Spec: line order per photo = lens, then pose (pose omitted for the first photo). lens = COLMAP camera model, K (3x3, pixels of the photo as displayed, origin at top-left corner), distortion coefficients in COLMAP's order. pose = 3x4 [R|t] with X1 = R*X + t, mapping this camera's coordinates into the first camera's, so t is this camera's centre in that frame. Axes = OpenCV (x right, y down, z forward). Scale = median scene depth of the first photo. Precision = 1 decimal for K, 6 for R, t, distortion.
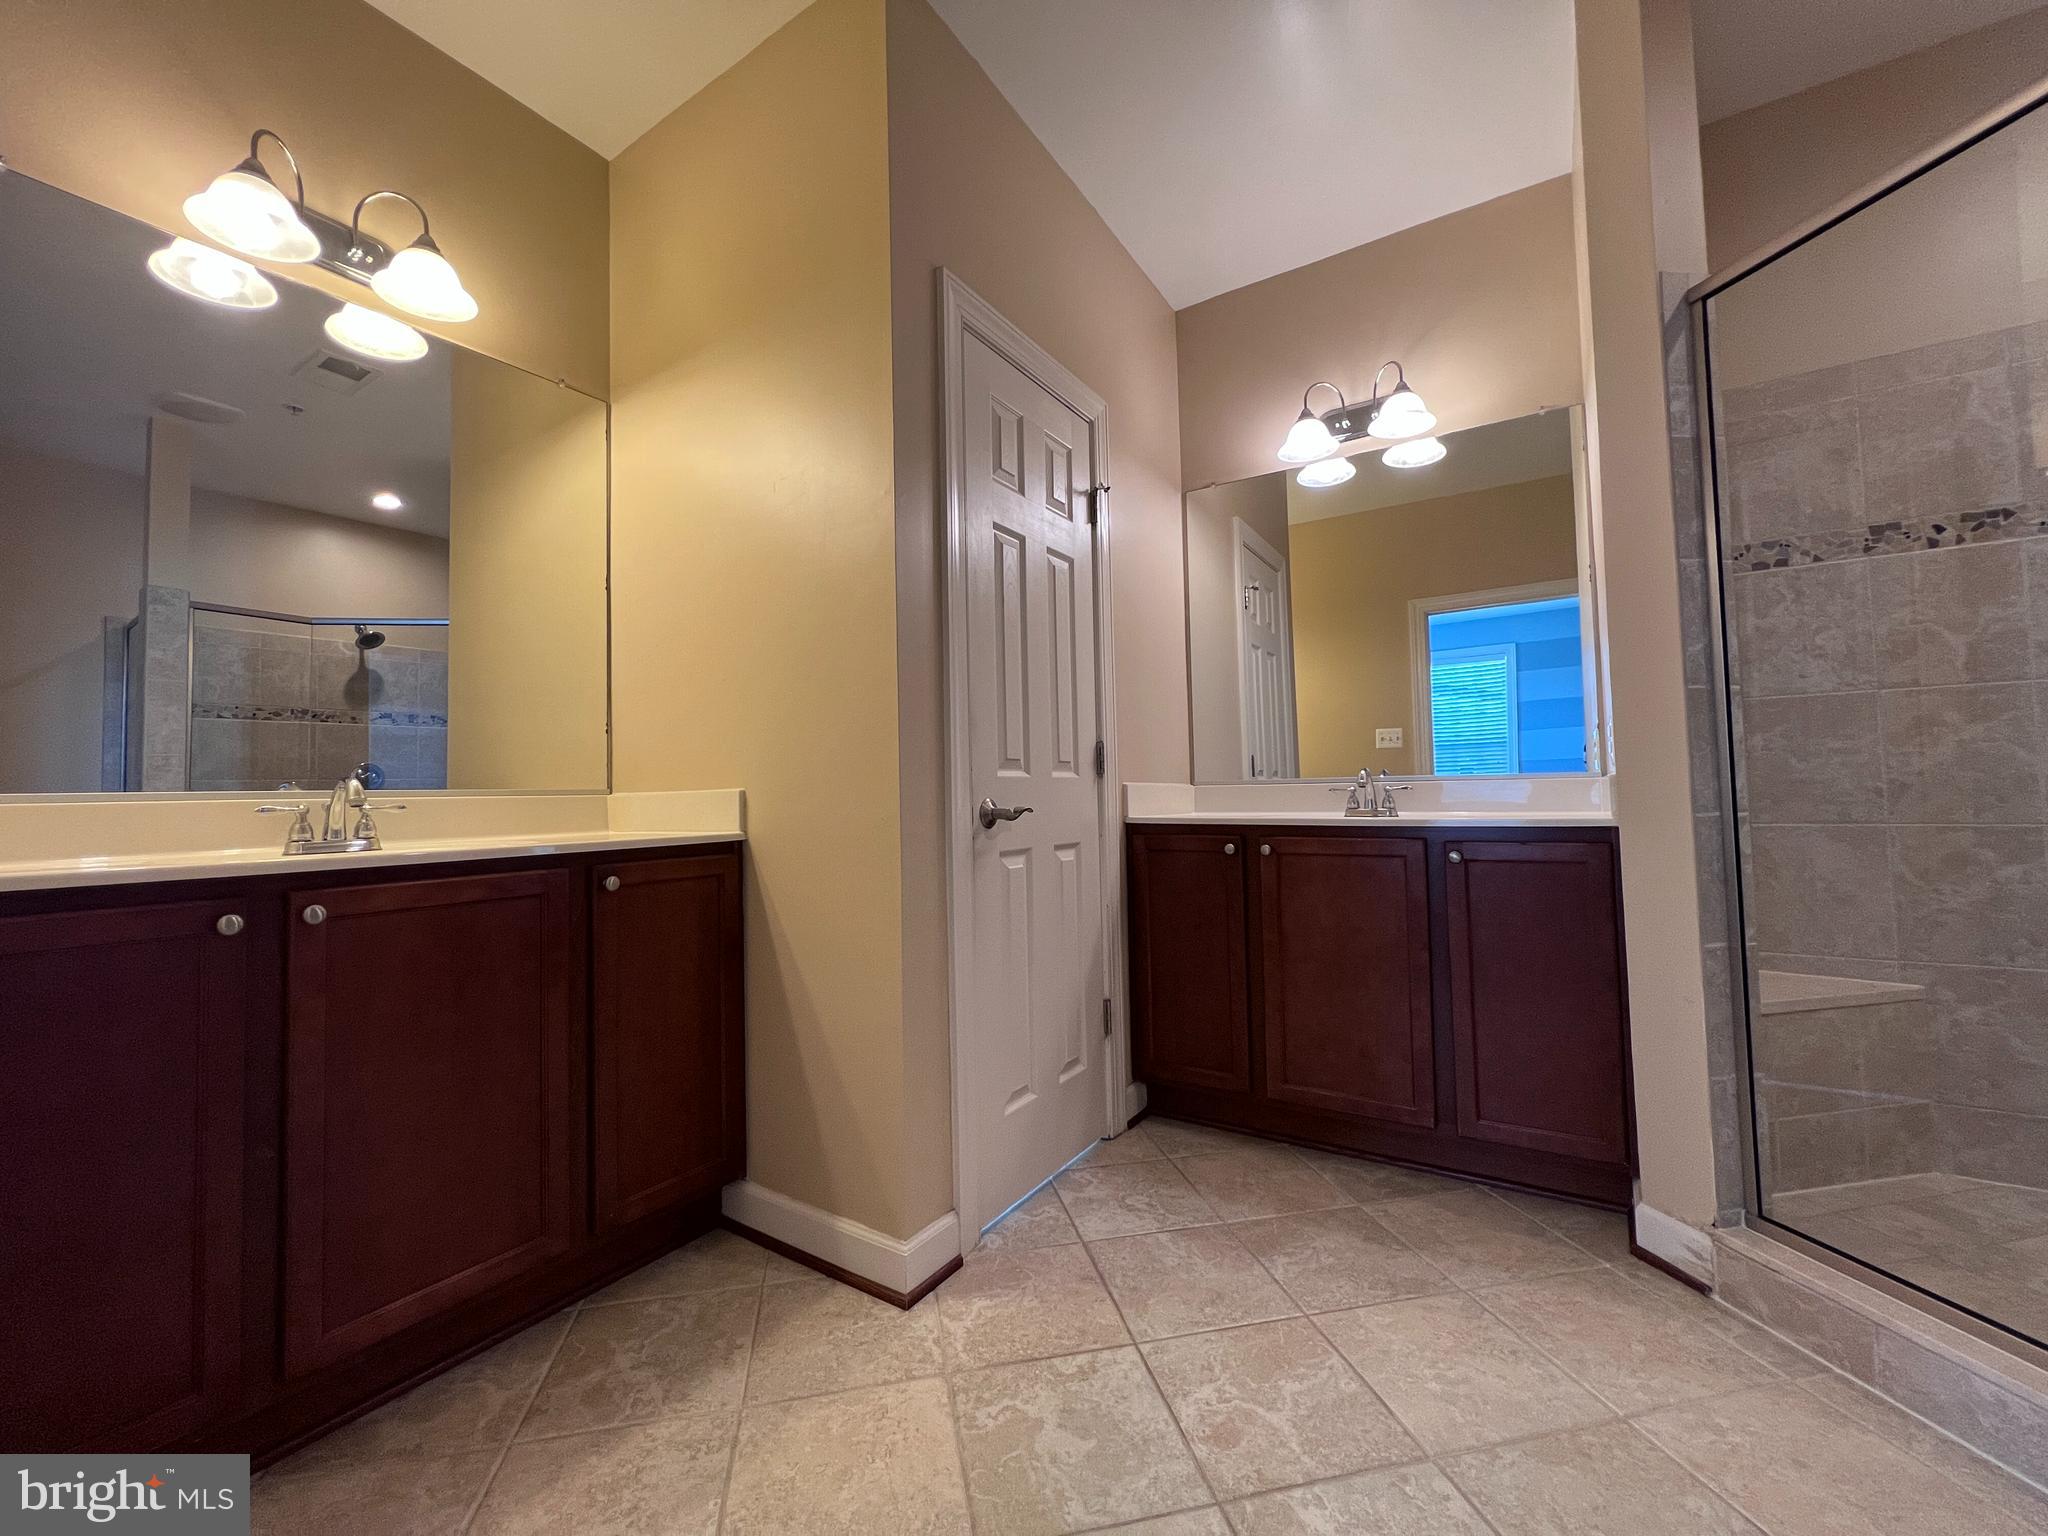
lens RADIAL K [[820.6, 0, 1023.1], [0, 820.6, 763.1], [0, 0, 1]] dist [-0.000256, -0.000237]
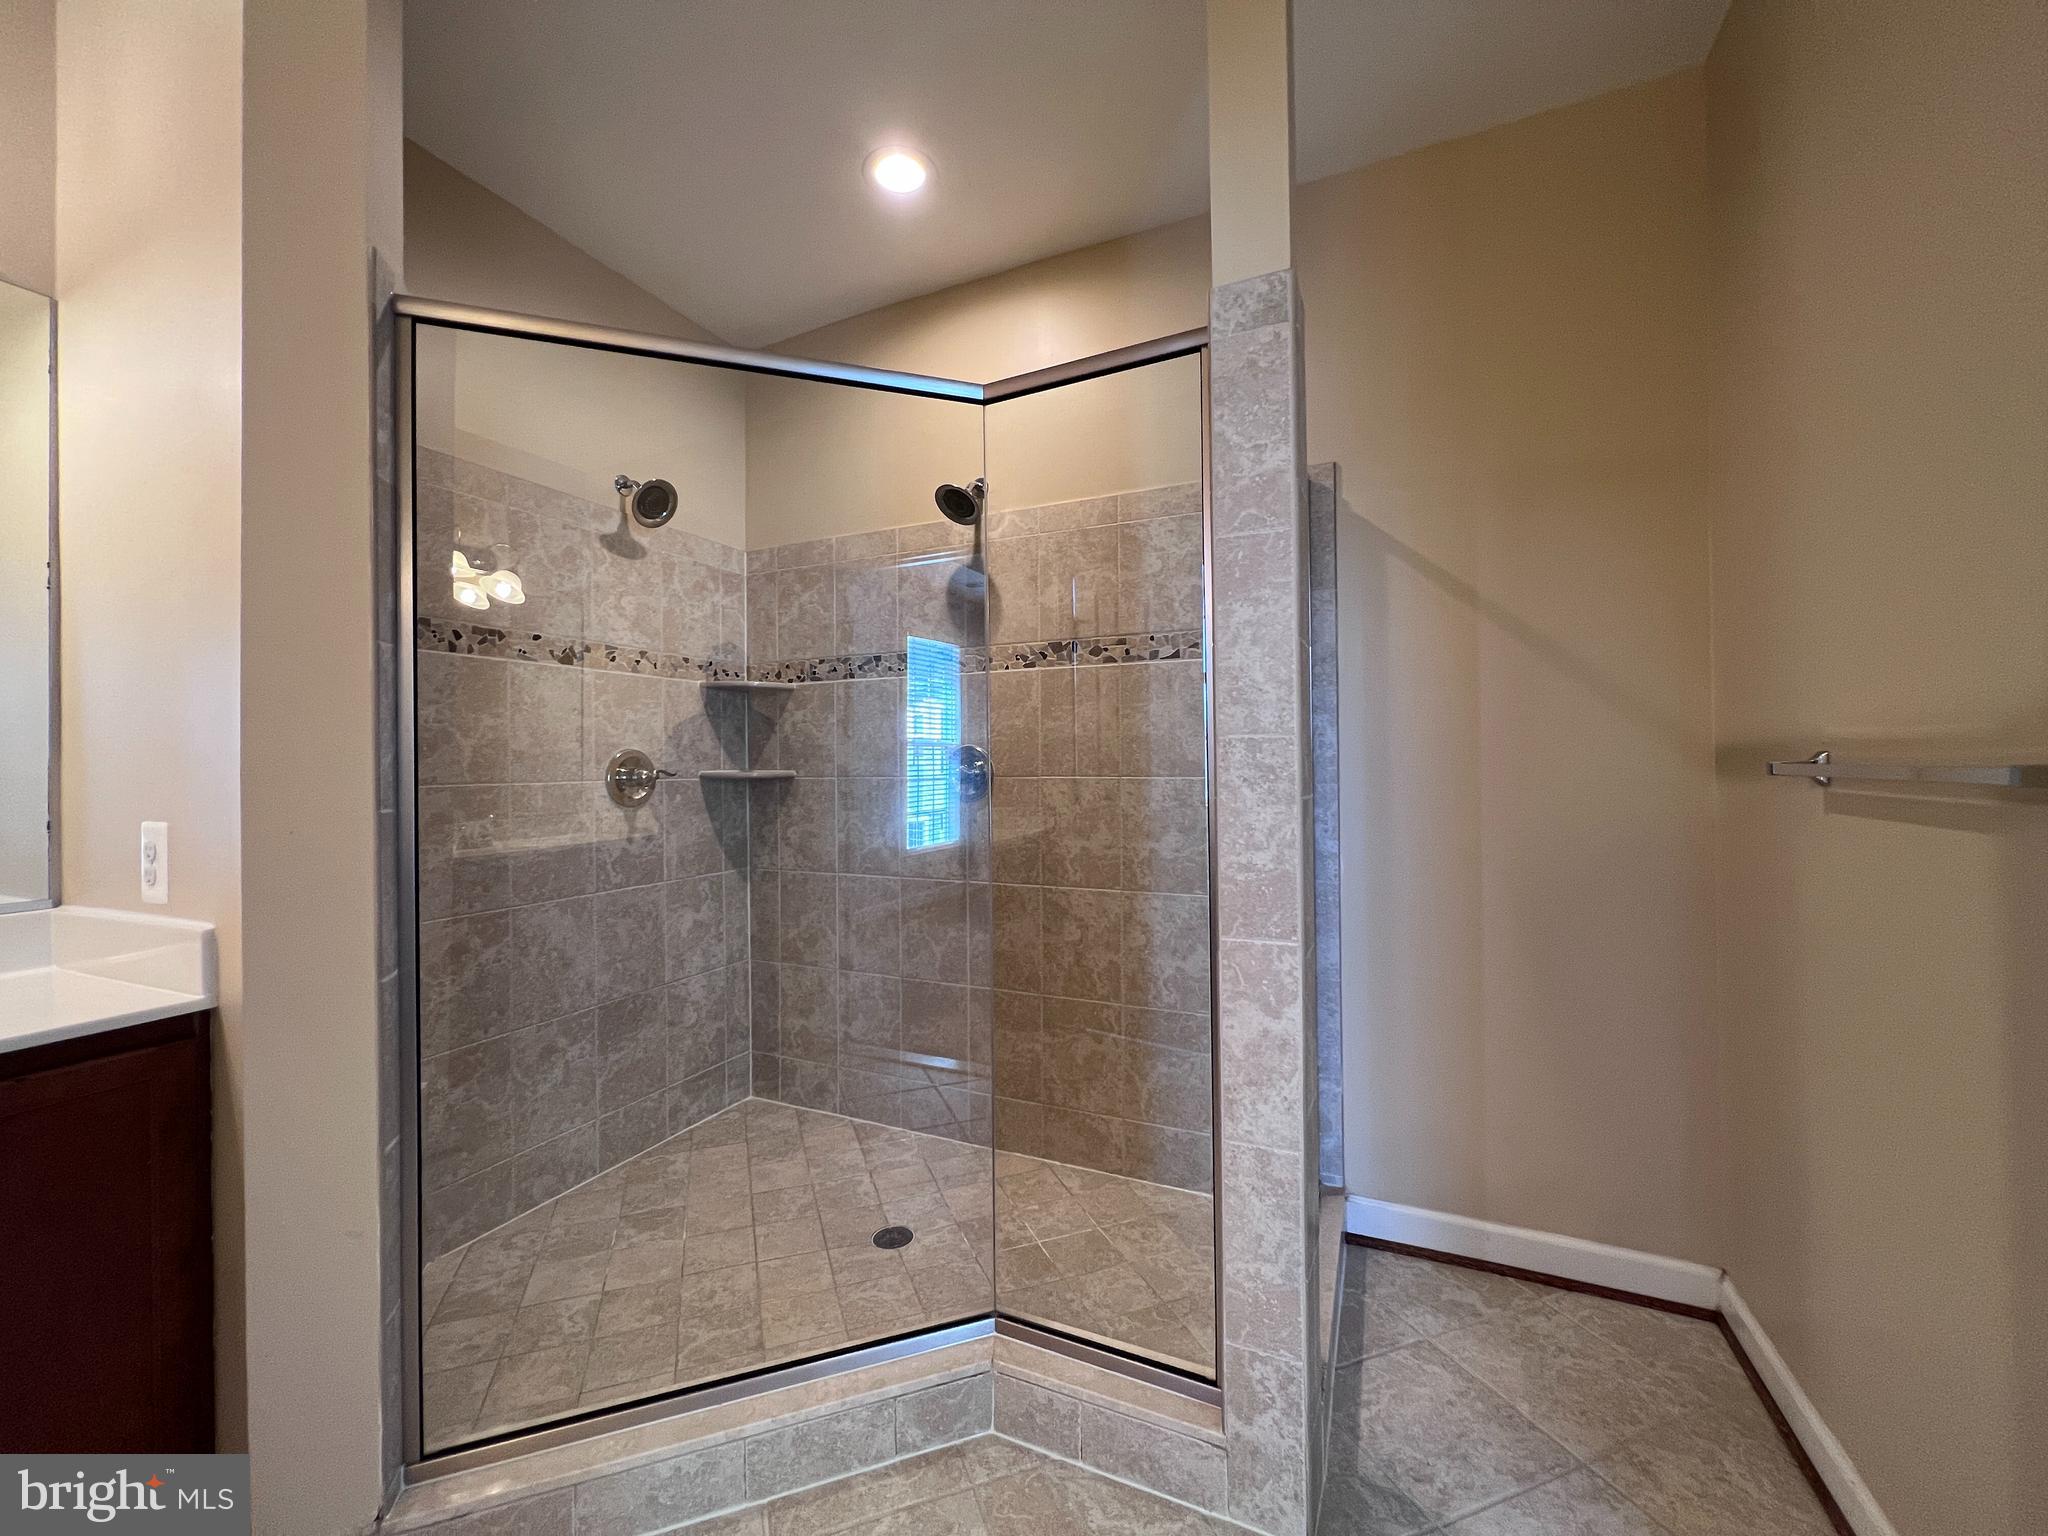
lens RADIAL K [[820.6, 0, 1019.7], [0, 820.6, 757.6], [0, 0, 1]] dist [-0.000256, -0.000237]
pose [[-0.141083, 0.035357, 0.989366, -0.018553], [-0.020903, 0.999033, -0.038683, -0.105602], [-0.989777, -0.026138, -0.140207, 0.440439]]
